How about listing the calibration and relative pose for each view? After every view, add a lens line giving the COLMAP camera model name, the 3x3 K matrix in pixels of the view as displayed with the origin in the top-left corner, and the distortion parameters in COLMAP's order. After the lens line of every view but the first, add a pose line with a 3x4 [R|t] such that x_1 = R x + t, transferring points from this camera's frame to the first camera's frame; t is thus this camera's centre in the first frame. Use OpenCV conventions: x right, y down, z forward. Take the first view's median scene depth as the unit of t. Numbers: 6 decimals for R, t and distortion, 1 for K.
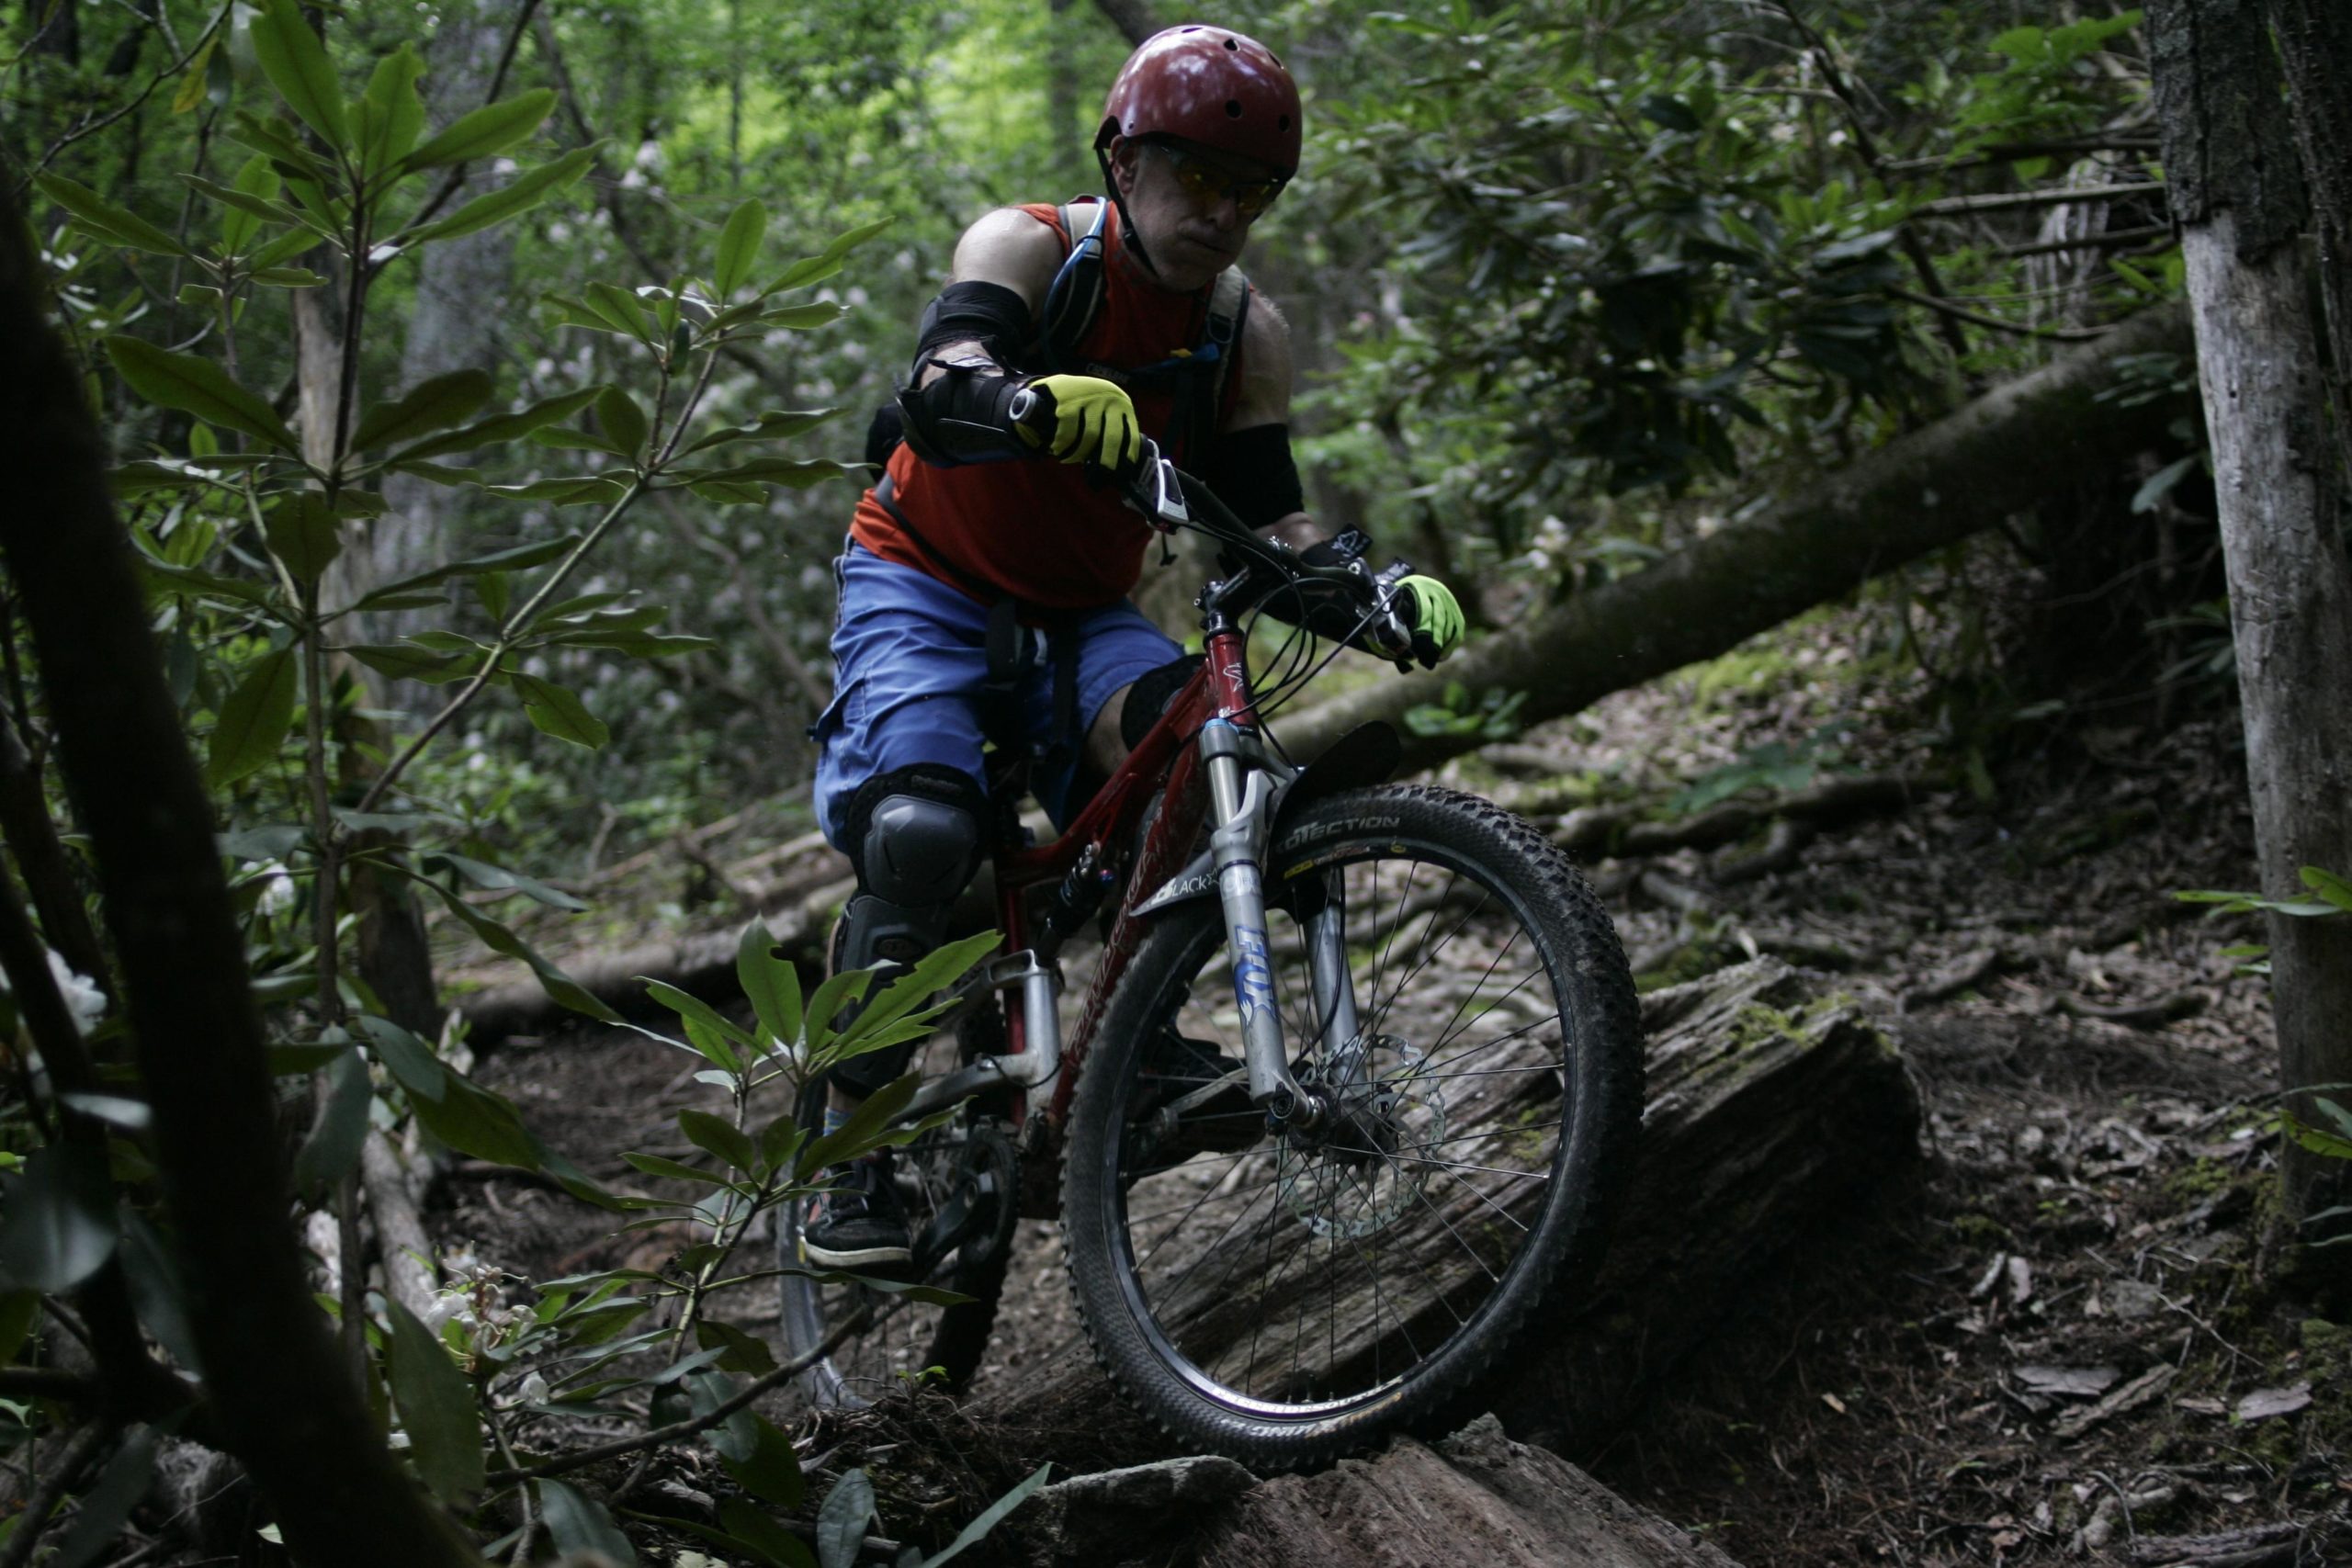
lens RADIAL K [[2931.5, 0, 1196.8], [0, 2931.5, 794.1], [0, 0, 1]] dist [-0.054841, 0.000000]
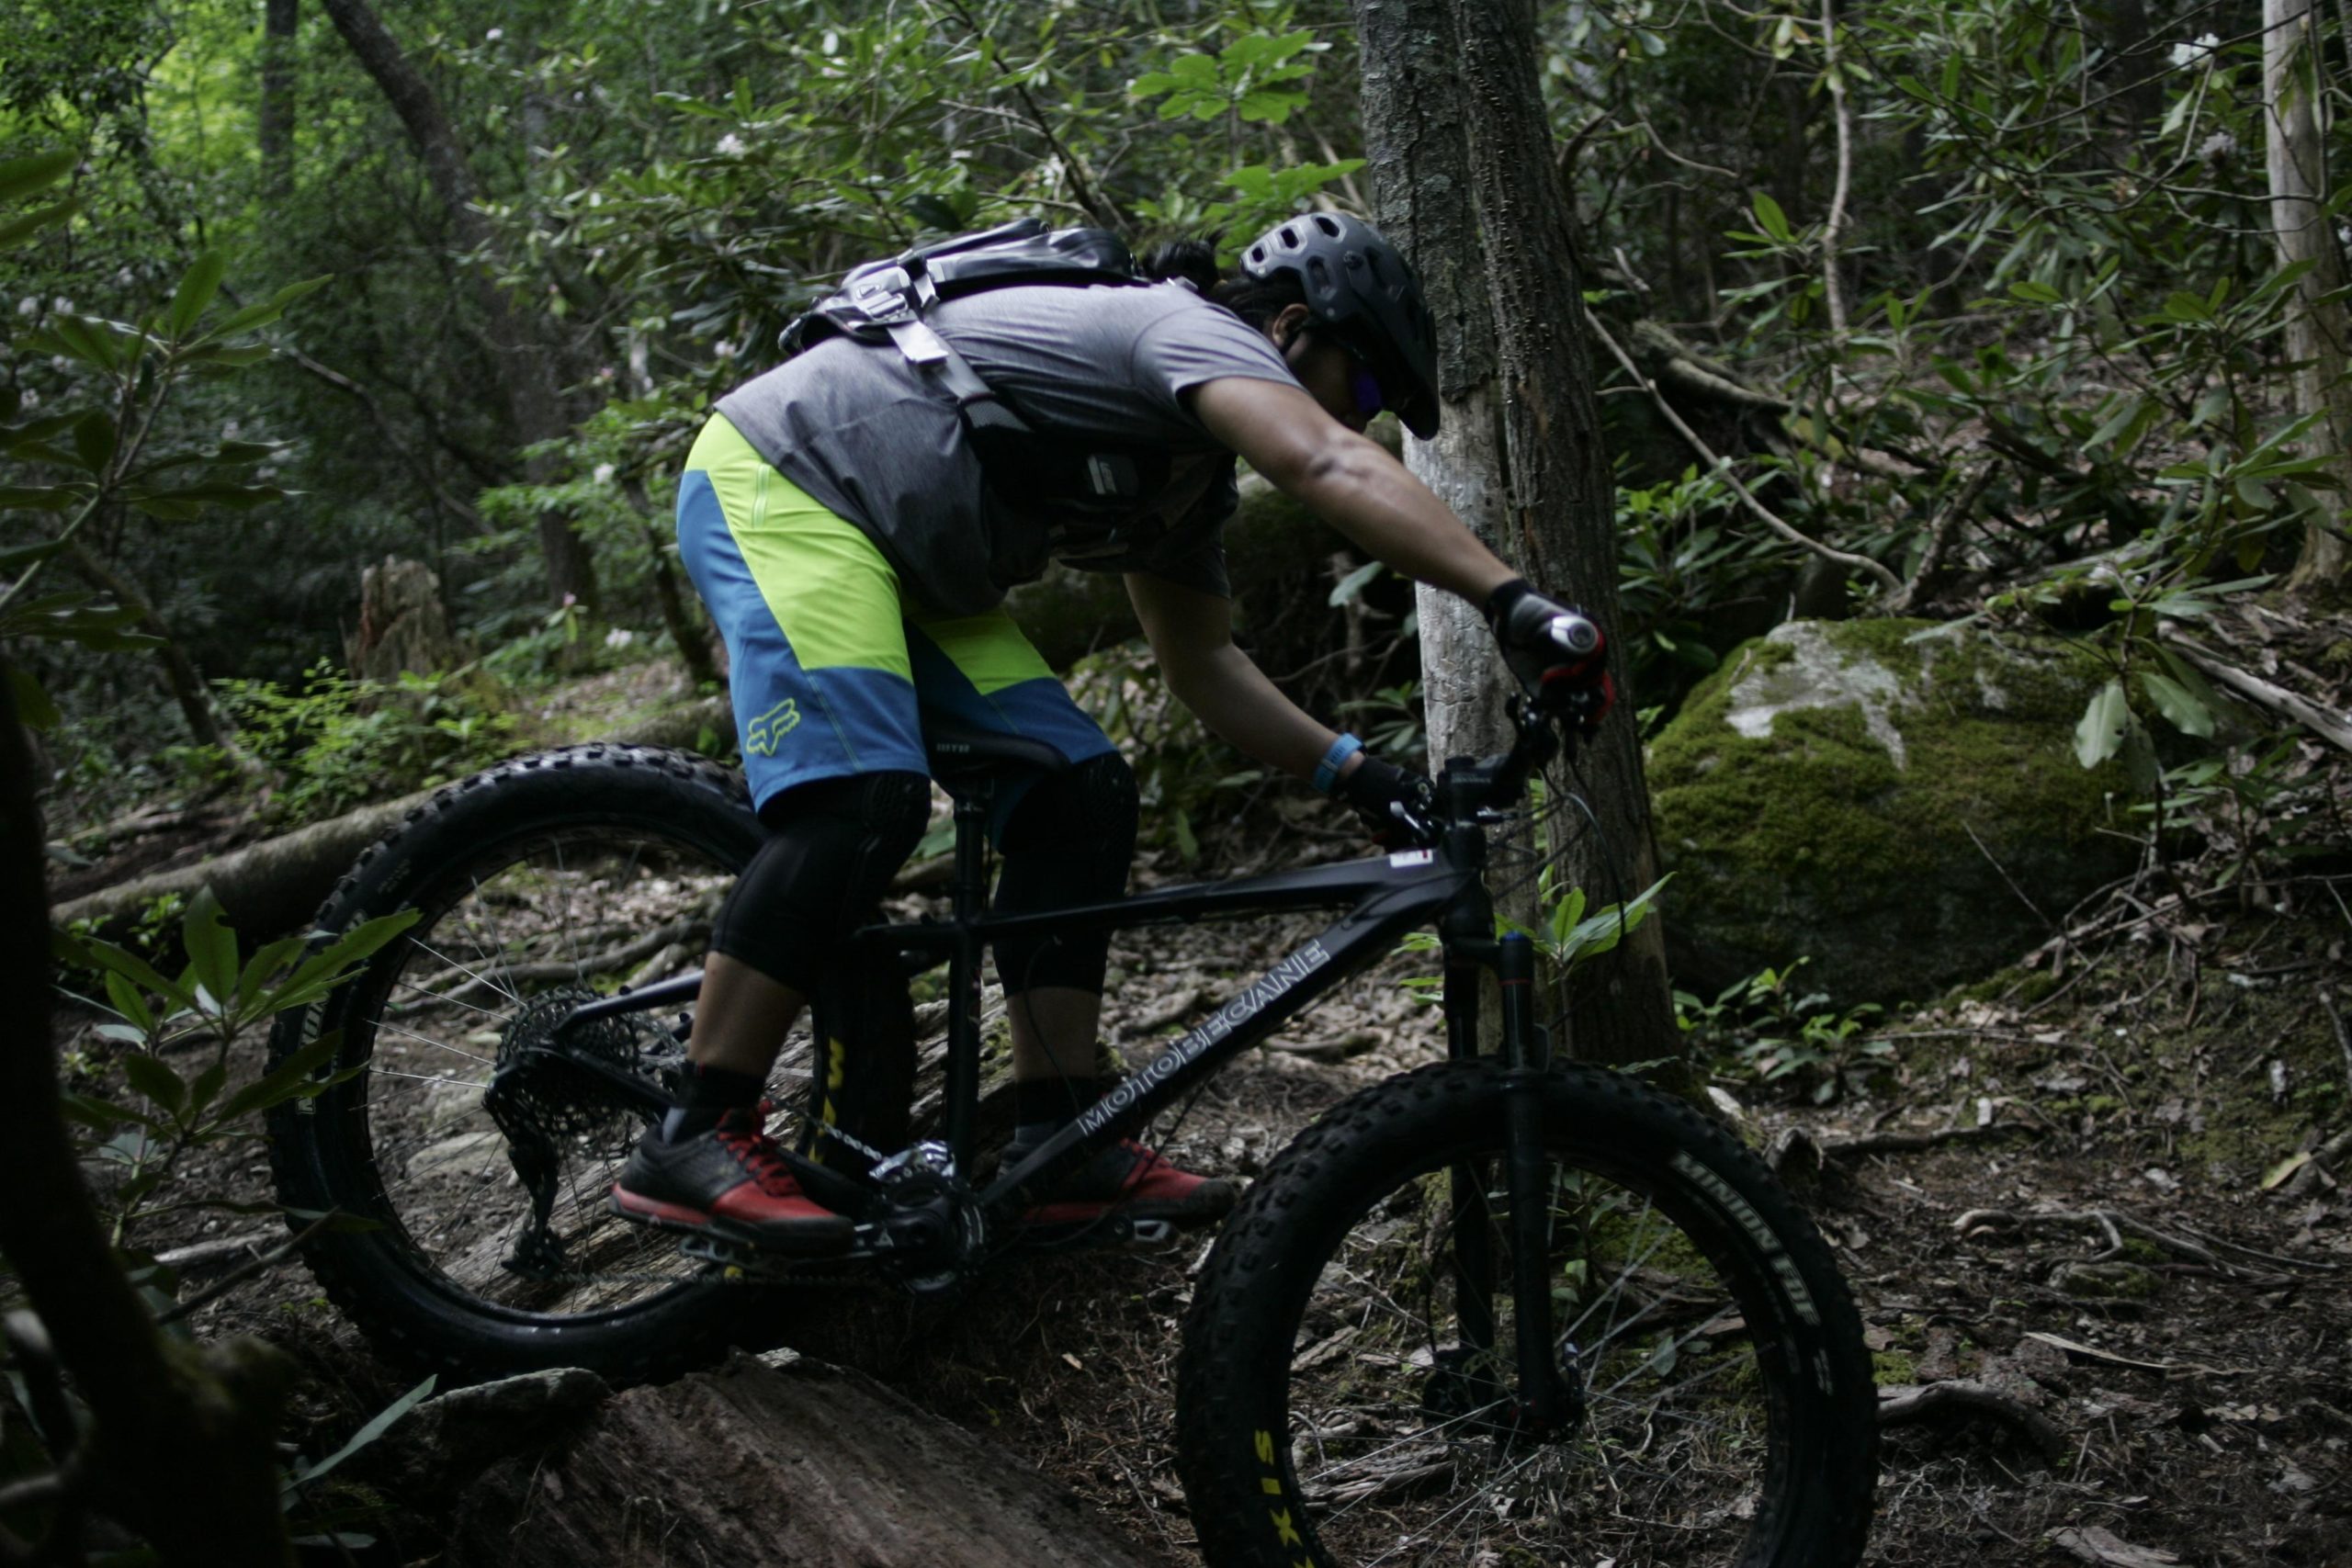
lens RADIAL K [[2931.5, 0, 1166.3], [0, 2931.5, 781.0], [0, 0, 1]] dist [-0.054841, 0.000000]
pose [[0.963645, 0.046253, 0.263151, -0.053494], [-0.039478, 0.998740, -0.030980, 0.013032], [-0.264252, 0.019465, 0.964257, -0.112562]]
